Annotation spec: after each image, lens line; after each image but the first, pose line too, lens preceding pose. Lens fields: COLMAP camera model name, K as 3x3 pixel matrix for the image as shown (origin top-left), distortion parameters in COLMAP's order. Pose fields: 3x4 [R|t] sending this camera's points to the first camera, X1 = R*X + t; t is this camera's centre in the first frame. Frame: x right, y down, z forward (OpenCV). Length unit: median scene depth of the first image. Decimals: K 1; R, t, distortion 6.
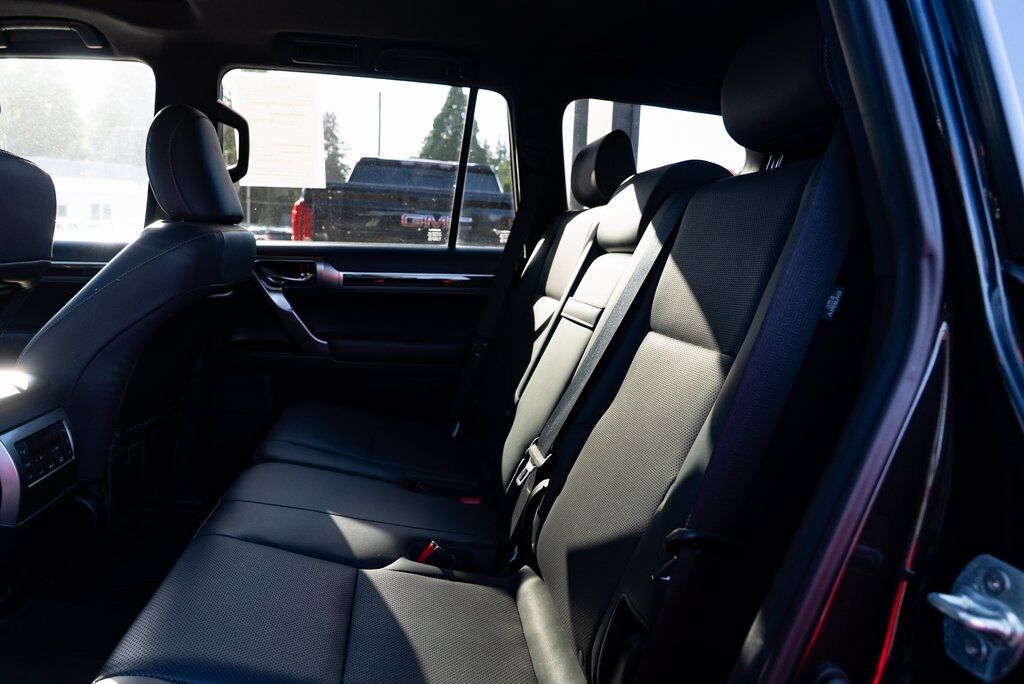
lens RADIAL K [[697.5, 0, 512.0], [0, 697.5, 342.0], [0, 0, 1]] dist [-0.027190, 0.009531]
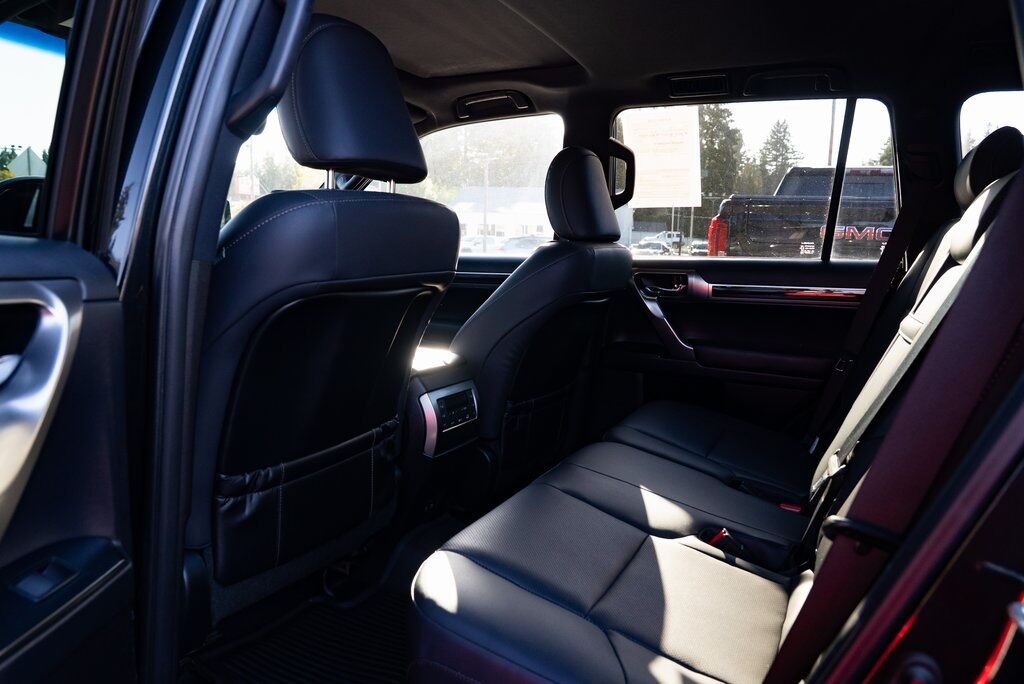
lens RADIAL K [[697.5, 0, 512.0], [0, 697.5, 342.0], [0, 0, 1]] dist [-0.027190, 0.009531]
pose [[0.819148, 0.058748, -0.570565, 0.145110], [-0.069646, 0.997568, 0.002725, 0.009007], [0.569338, 0.037506, 0.821248, -0.065764]]
